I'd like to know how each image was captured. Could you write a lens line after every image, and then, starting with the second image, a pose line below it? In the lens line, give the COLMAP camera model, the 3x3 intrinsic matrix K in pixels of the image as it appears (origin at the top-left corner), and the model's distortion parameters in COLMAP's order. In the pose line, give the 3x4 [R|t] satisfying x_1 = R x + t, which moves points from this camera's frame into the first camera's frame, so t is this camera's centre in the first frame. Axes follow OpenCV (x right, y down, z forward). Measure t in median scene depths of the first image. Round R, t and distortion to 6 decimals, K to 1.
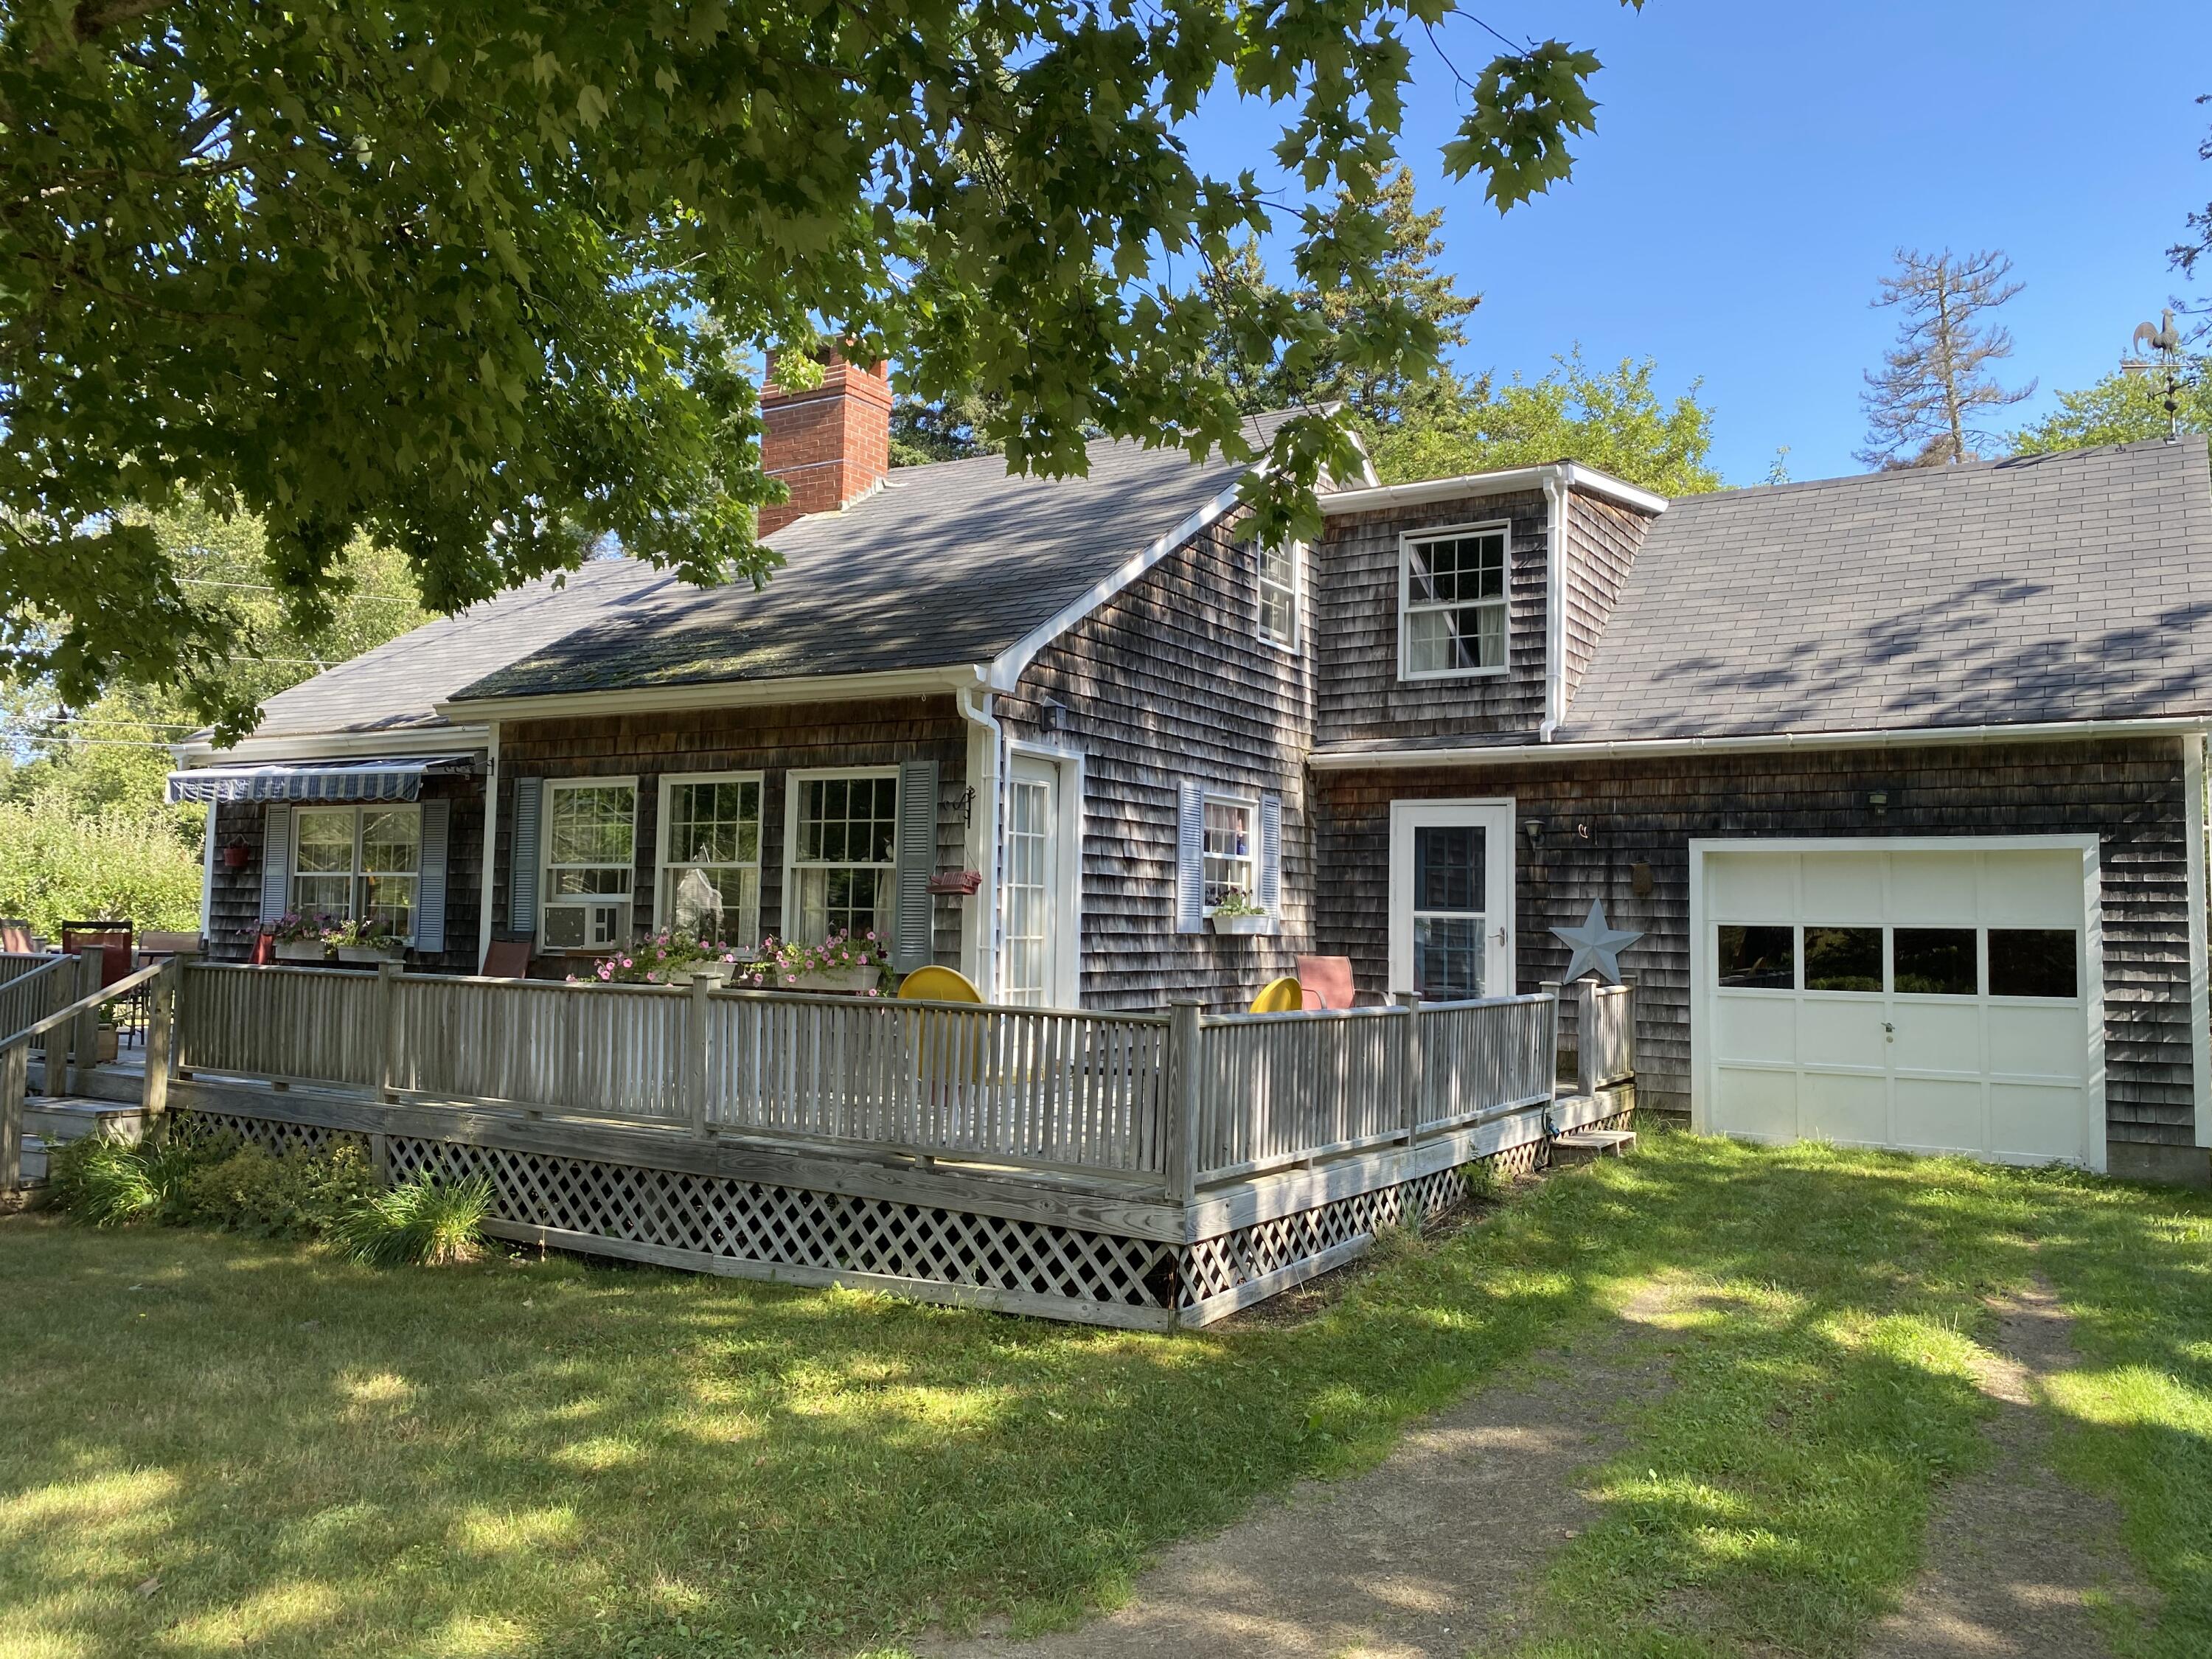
lens RADIAL K [[1681.4, 0, 1127.3], [0, 1681.4, 826.3], [0, 0, 1]] dist [0.004321, 0.002212]
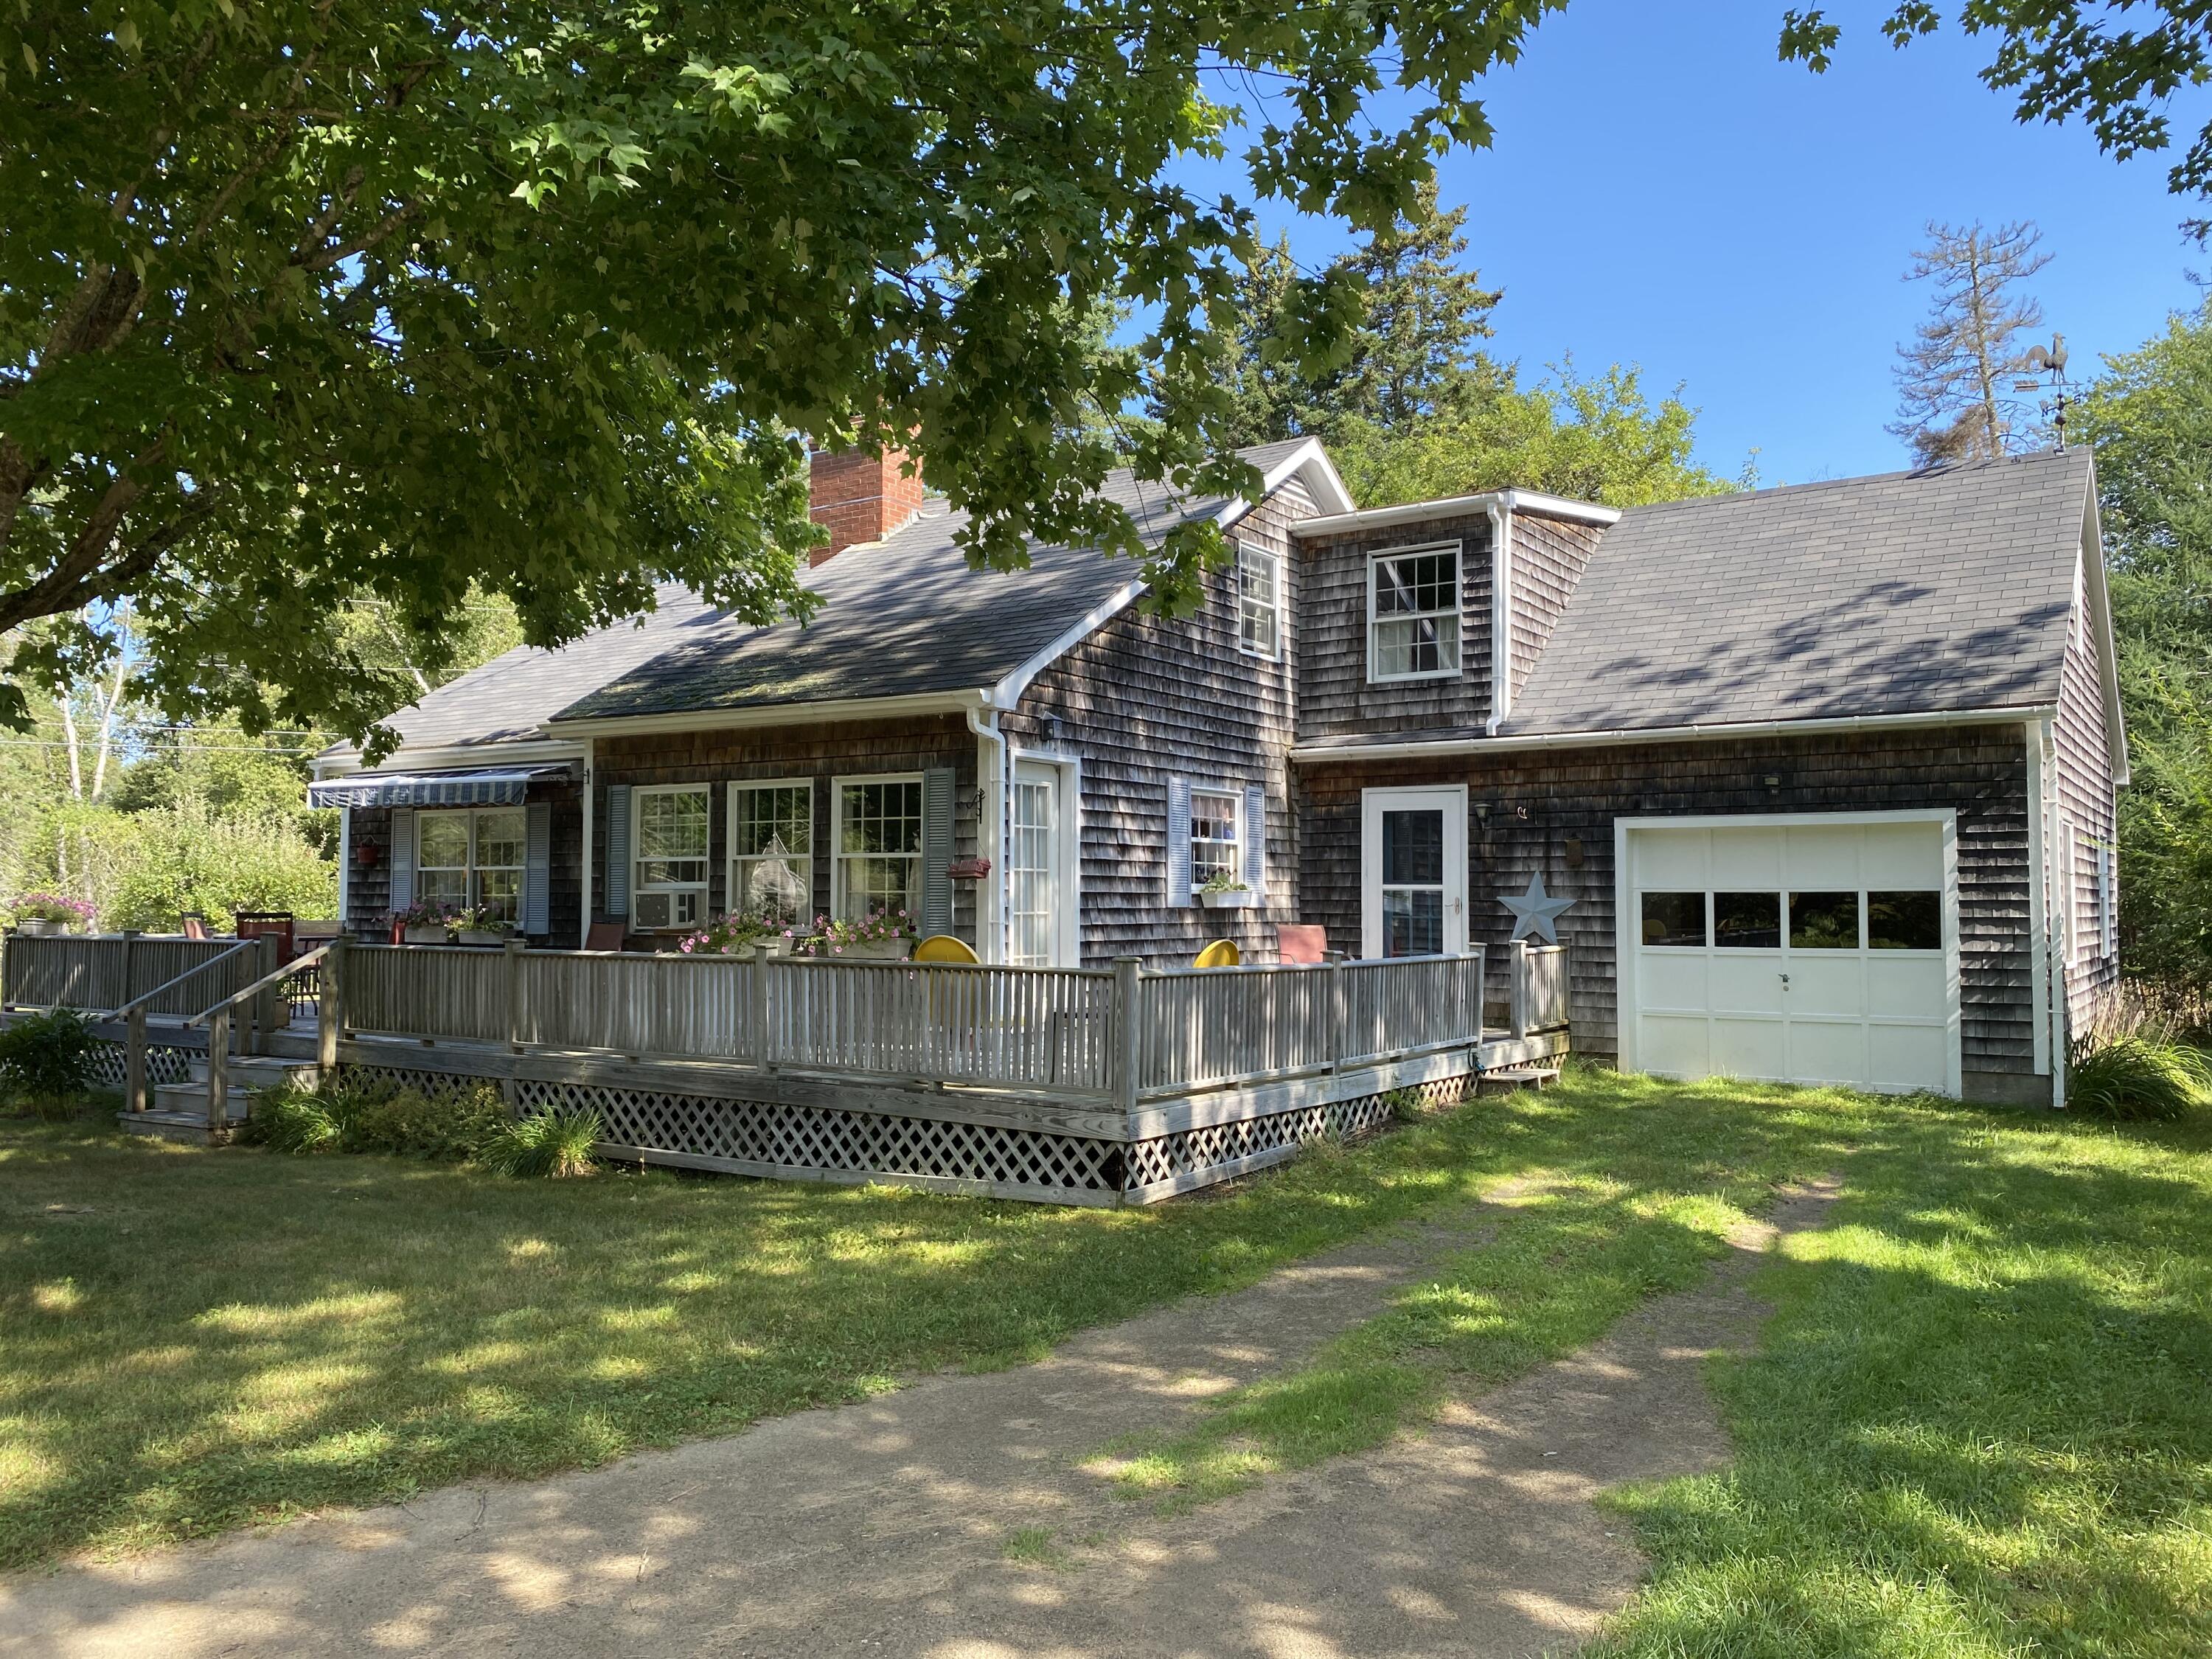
lens RADIAL K [[1681.4, 0, 1136.3], [0, 1681.4, 854.1], [0, 0, 1]] dist [0.004321, 0.002212]
pose [[0.999095, -0.017931, -0.038581, 0.058052], [0.019082, 0.999377, 0.029681, -0.009300], [0.038025, -0.030390, 0.998815, -0.186064]]
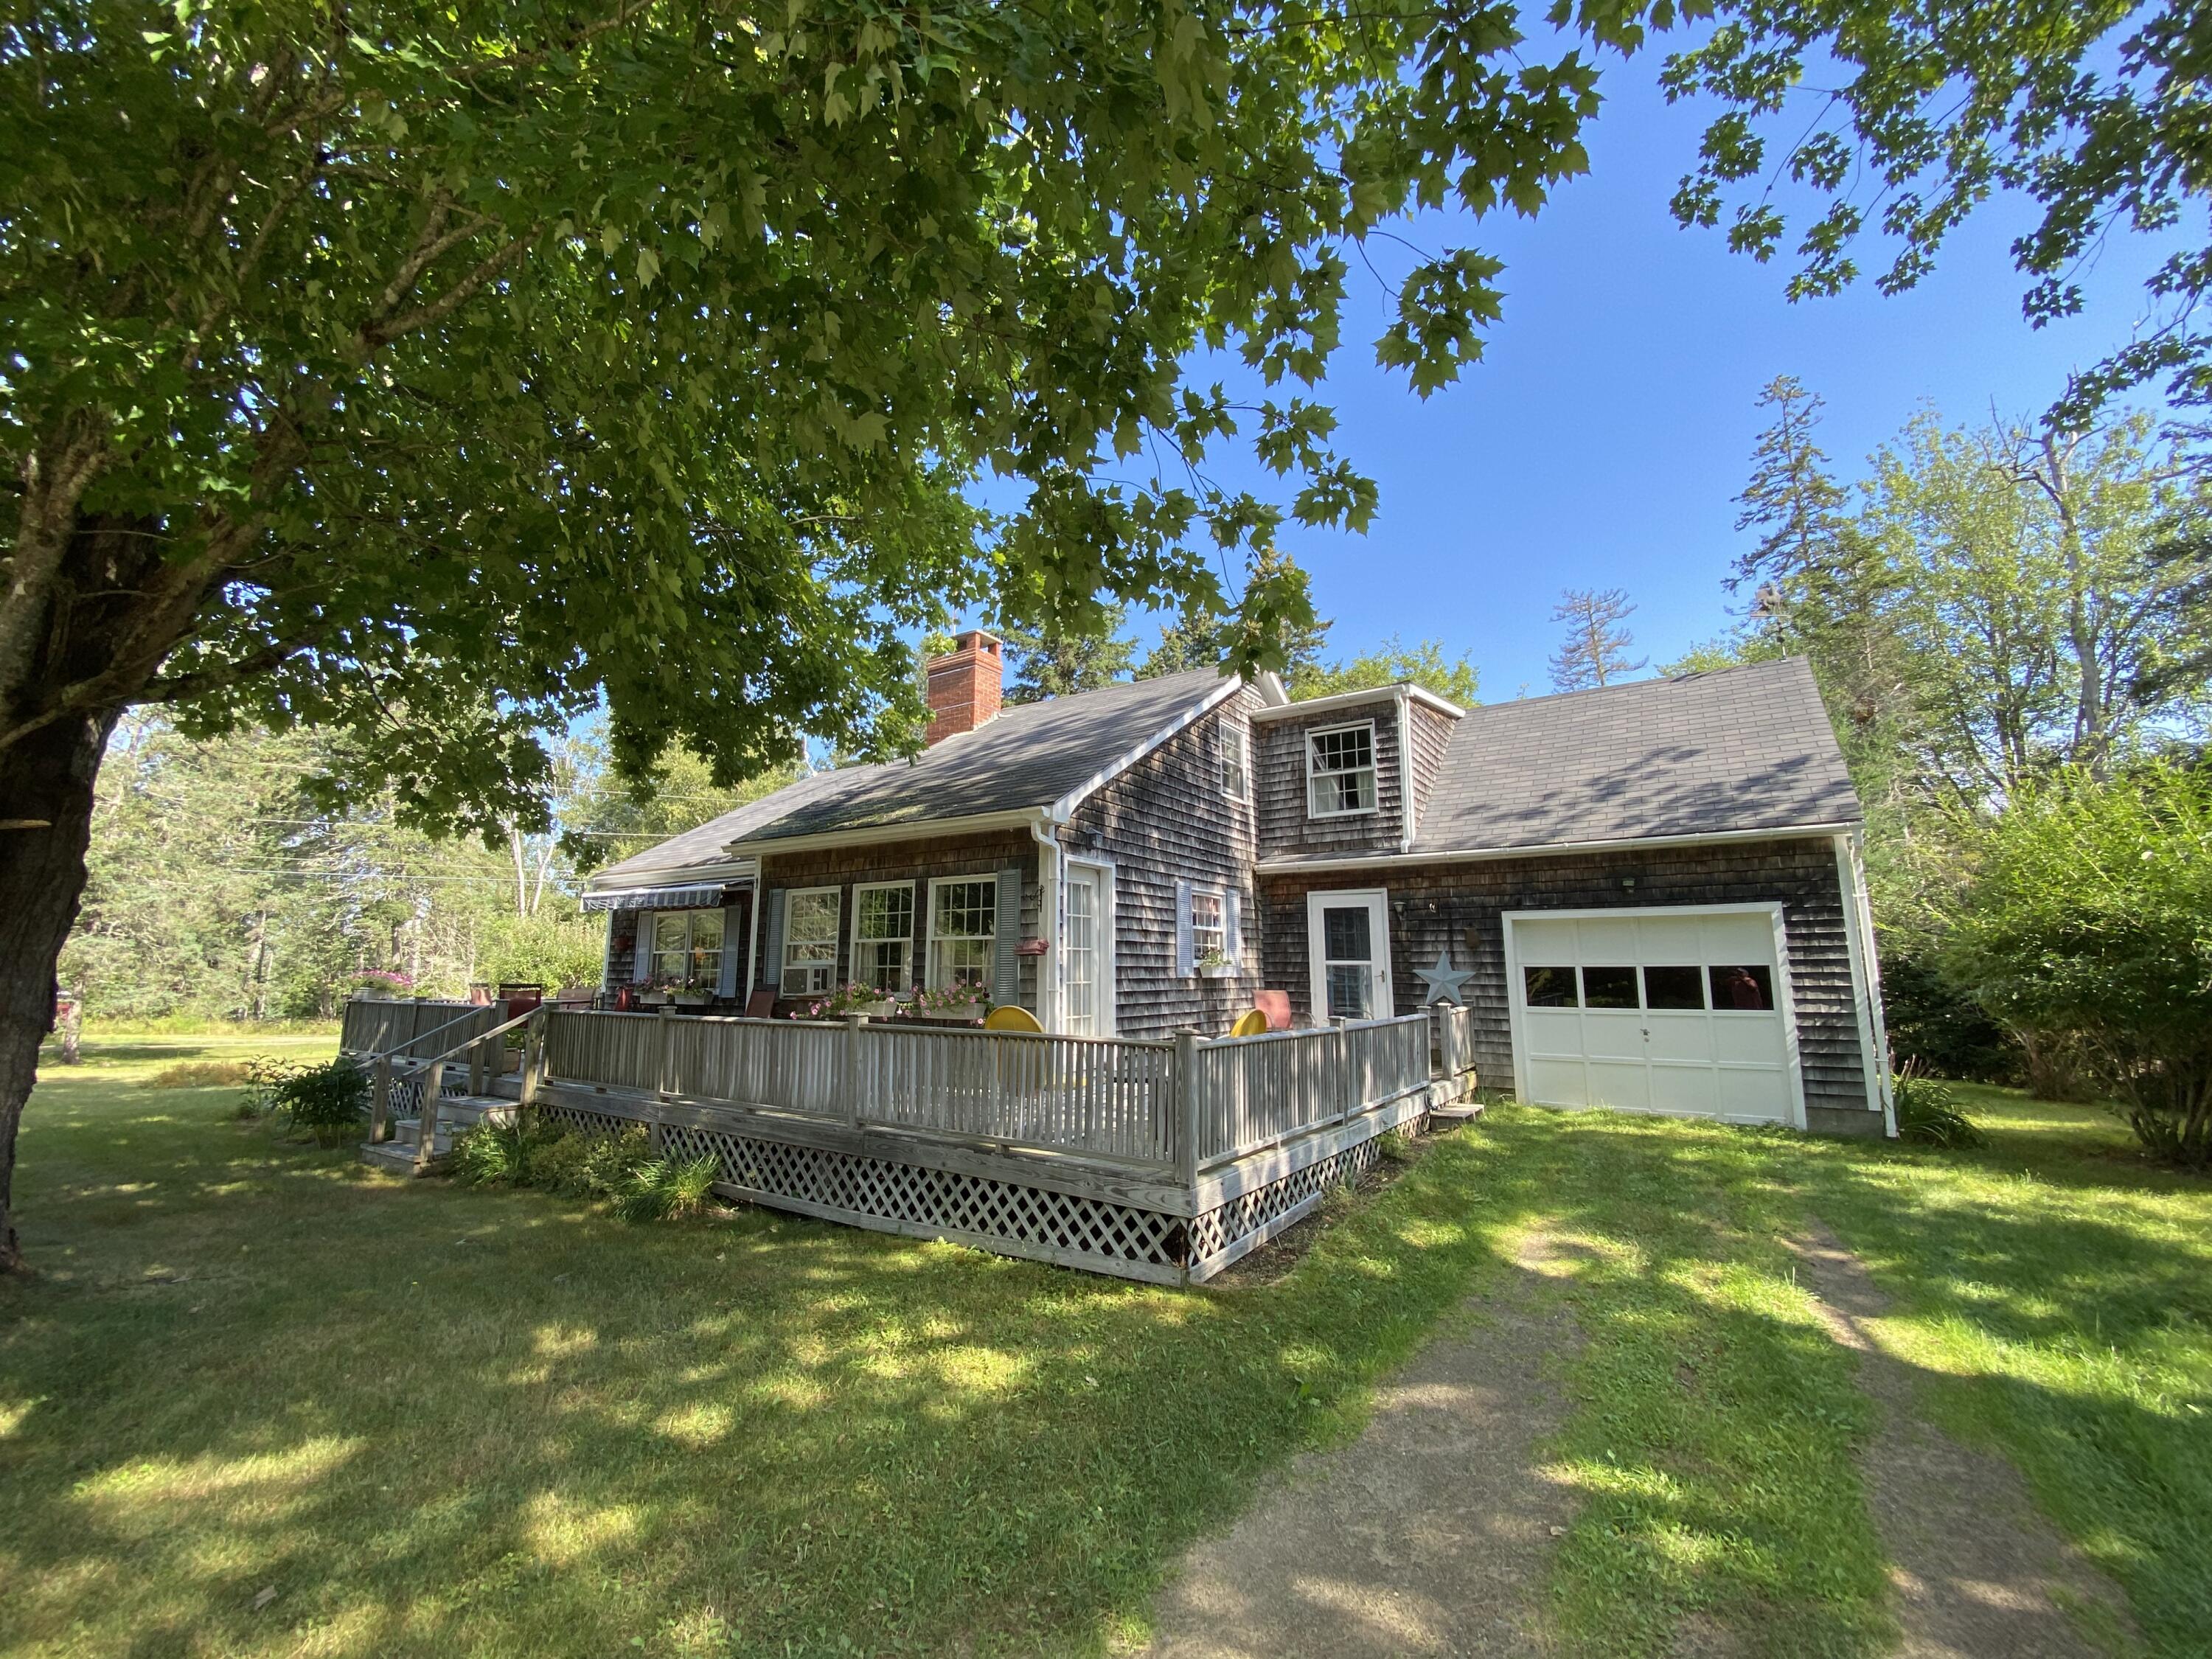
lens RADIAL K [[895.4, 0, 1110.0], [0, 895.4, 835.8], [0, 0, 1]] dist [0.007676, -0.001401]
pose [[0.998833, -0.025452, -0.041053, 0.004114], [0.021566, 0.995482, -0.092468, 0.007431], [0.043221, 0.091475, 0.994869, 0.160602]]
